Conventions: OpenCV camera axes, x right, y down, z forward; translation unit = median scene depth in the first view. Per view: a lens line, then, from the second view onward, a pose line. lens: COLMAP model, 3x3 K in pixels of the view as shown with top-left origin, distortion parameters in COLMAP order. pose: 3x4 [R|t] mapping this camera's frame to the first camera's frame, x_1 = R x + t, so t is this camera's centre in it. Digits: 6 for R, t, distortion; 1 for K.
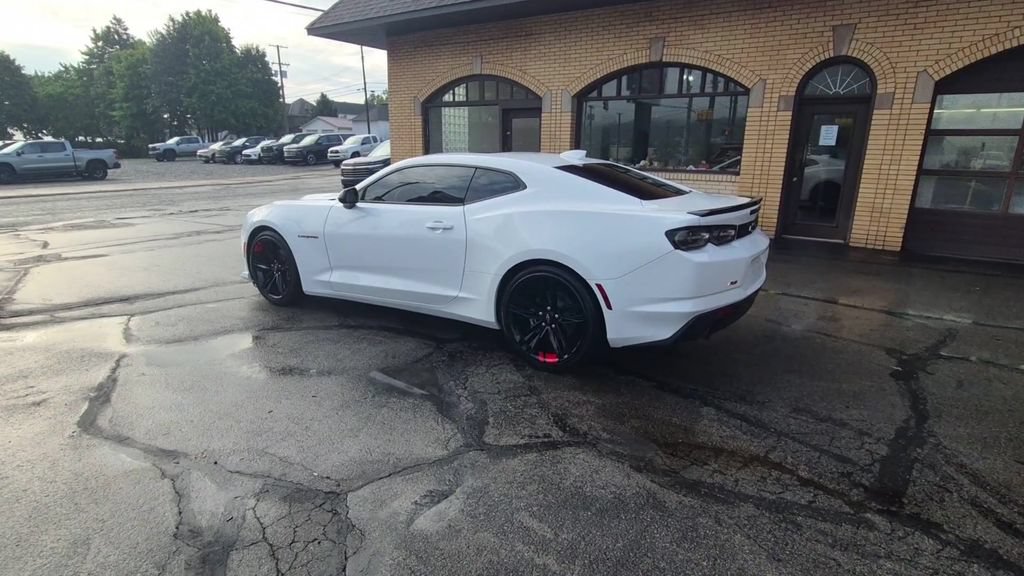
lens RADIAL K [[548.3, 0, 498.4], [0, 548.3, 294.9], [0, 0, 1]] dist [0.002209, -0.001997]
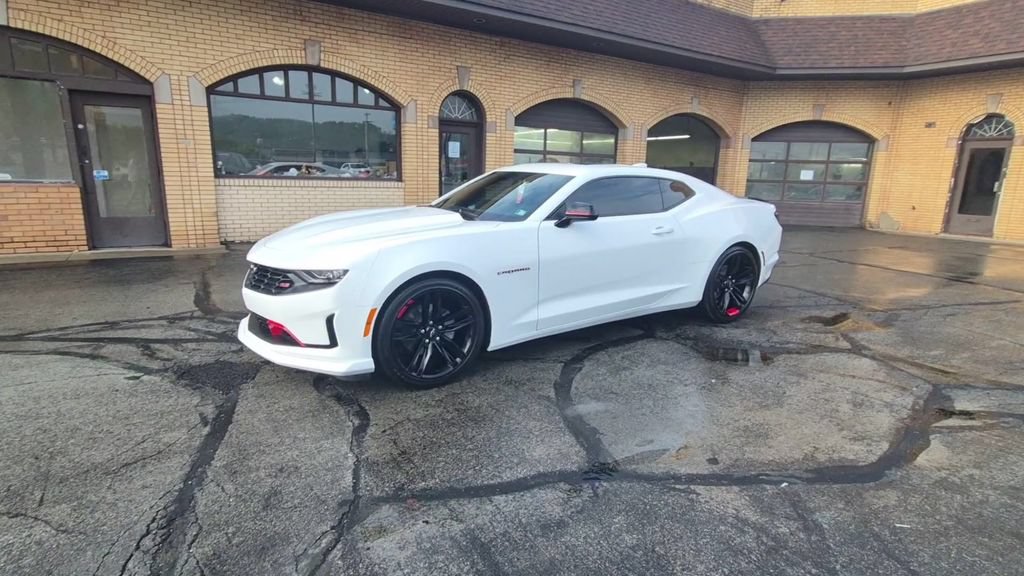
lens RADIAL K [[557.9, 0, 514.6], [0, 557.9, 291.6], [0, 0, 1]] dist [0.002513, -0.001365]
pose [[0.384519, -0.197817, 0.901672, -0.581317], [0.214611, 0.969163, 0.121103, -0.094802], [-0.897823, 0.146942, 0.415116, 0.373429]]
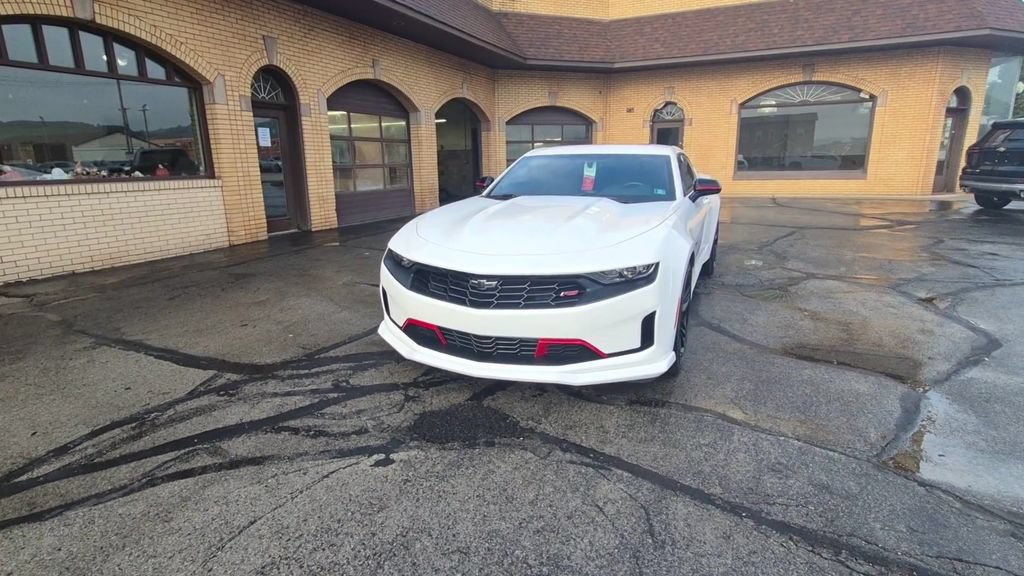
lens RADIAL K [[557.9, 0, 514.6], [0, 557.9, 291.6], [0, 0, 1]] dist [0.002513, -0.001365]
pose [[-0.202370, -0.237356, 0.950110, -0.600474], [0.262922, 0.921396, 0.286185, -0.192512], [-0.943355, 0.307720, -0.124057, 0.755393]]
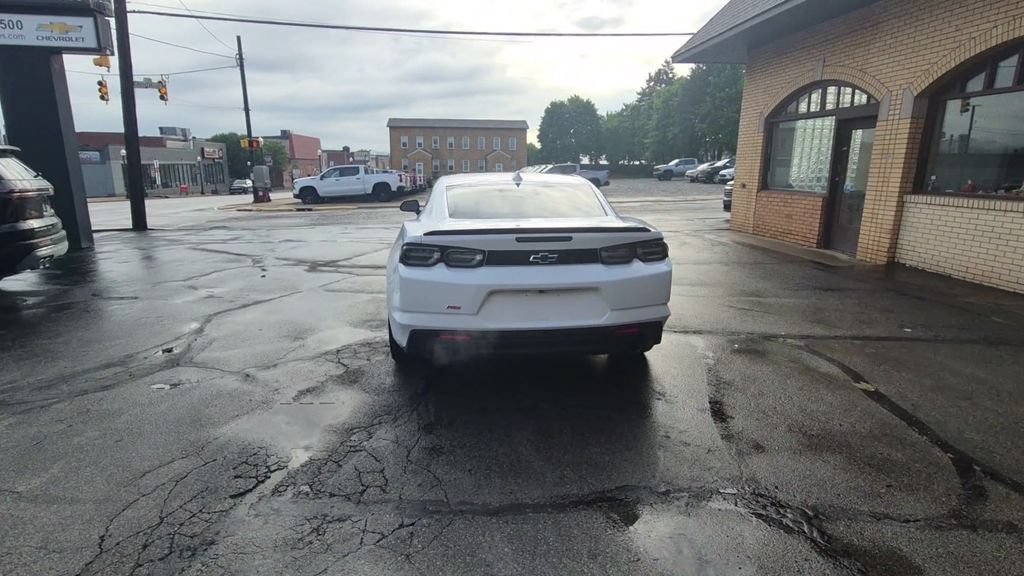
lens RADIAL K [[542.7, 0, 504.5], [0, 542.7, 295.1], [0, 0, 1]] dist [0.001701, 0.000367]
pose [[0.640477, 0.166647, -0.749678, 0.451726], [-0.190675, 0.980113, 0.054970, -0.042610], [0.743930, 0.107738, 0.659515, 0.163567]]
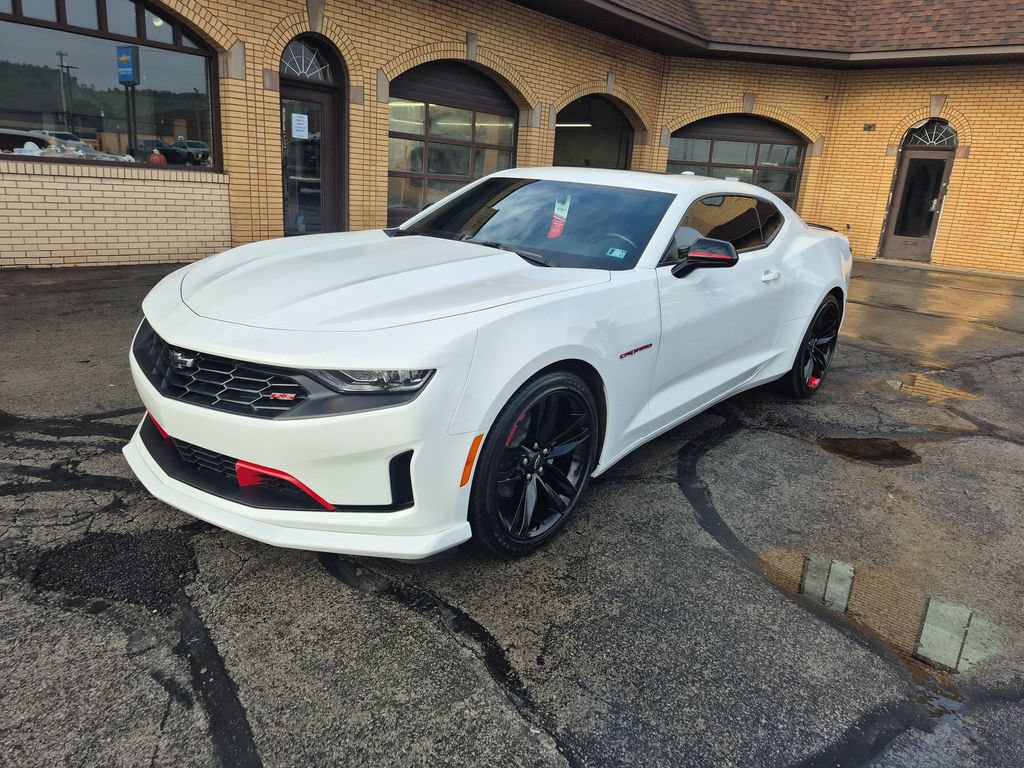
lens RADIAL K [[721.0, 0, 515.3], [0, 721.0, 378.8], [0, 0, 1]] dist [0.055356, -0.046995]
pose [[0.105894, -0.279355, 0.954331, -0.532879], [0.186845, 0.948222, 0.256834, -0.145688], [-0.976665, 0.151115, 0.152607, 0.556376]]
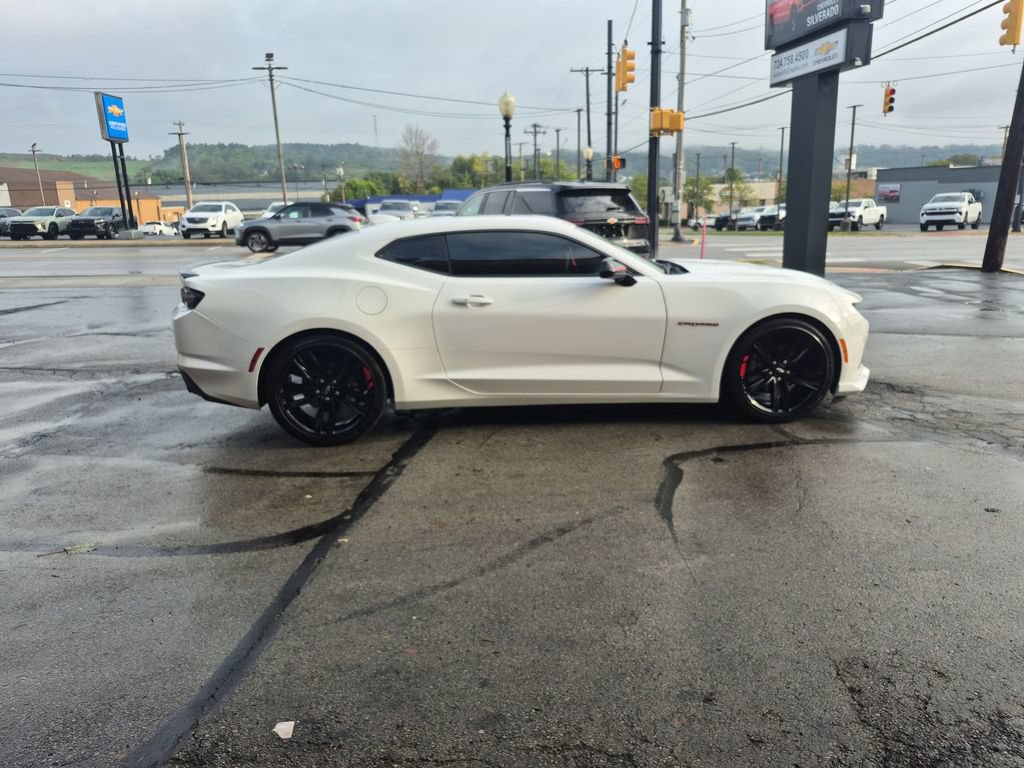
lens RADIAL K [[707.4, 0, 517.5], [0, 707.4, 366.4], [0, 0, 1]] dist [0.058271, -0.058715]
pose [[-0.762695, 0.156297, -0.627588, 0.374155], [-0.147582, 0.902701, 0.404165, -0.271727], [0.629695, 0.400876, -0.665420, 1.006928]]
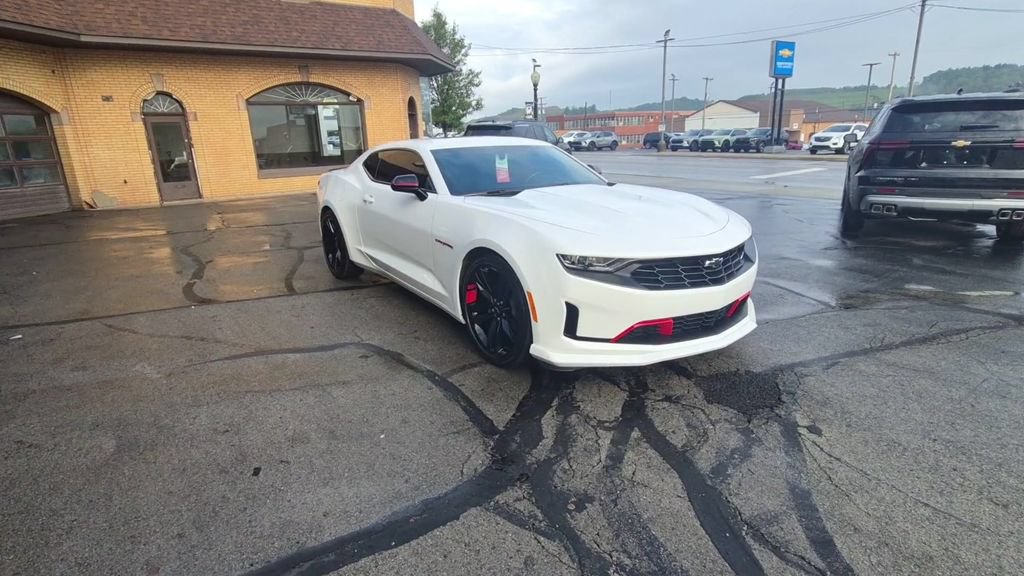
lens RADIAL K [[546.0, 0, 517.7], [0, 546.0, 294.9], [0, 0, 1]] dist [0.002492, -0.000550]
pose [[-0.941843, -0.073836, 0.327841, -0.265139], [0.105423, 0.861399, 0.496869, -0.279591], [-0.319088, 0.502534, -0.803519, 1.075212]]
